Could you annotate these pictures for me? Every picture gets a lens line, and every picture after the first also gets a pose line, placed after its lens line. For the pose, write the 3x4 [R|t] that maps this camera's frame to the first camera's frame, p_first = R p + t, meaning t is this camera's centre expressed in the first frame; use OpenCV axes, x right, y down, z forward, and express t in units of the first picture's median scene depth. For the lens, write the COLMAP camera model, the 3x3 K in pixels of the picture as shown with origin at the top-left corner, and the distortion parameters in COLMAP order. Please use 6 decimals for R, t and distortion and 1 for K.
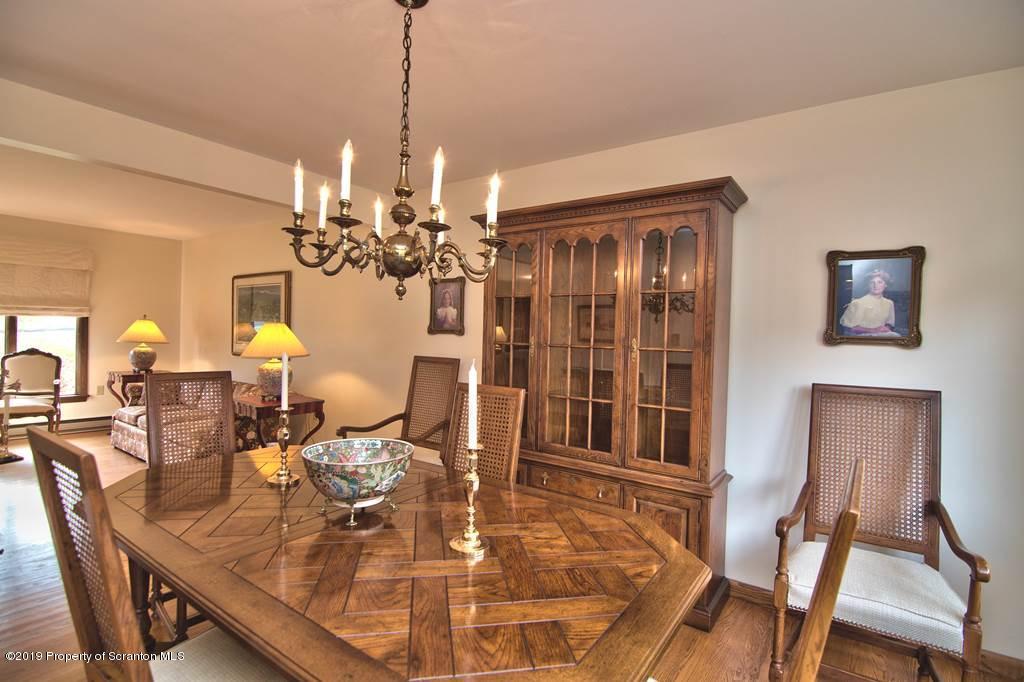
lens RADIAL K [[489.8, 0, 517.5], [0, 489.8, 342.8], [0, 0, 1]] dist [-0.009178, -0.007134]
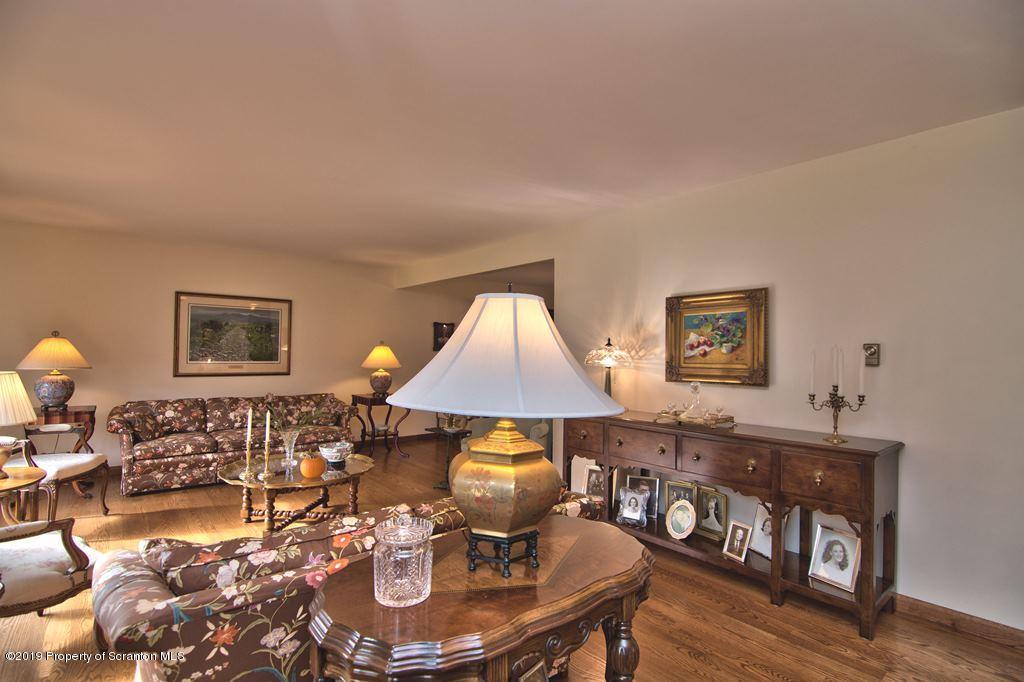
lens RADIAL K [[489.8, 0, 513.3], [0, 489.8, 348.3], [0, 0, 1]] dist [-0.009178, -0.007134]
pose [[0.236990, -0.018777, 0.971331, -1.318018], [-0.005373, 0.999773, 0.020637, -0.050647], [-0.971497, -0.010110, 0.236835, 0.149740]]
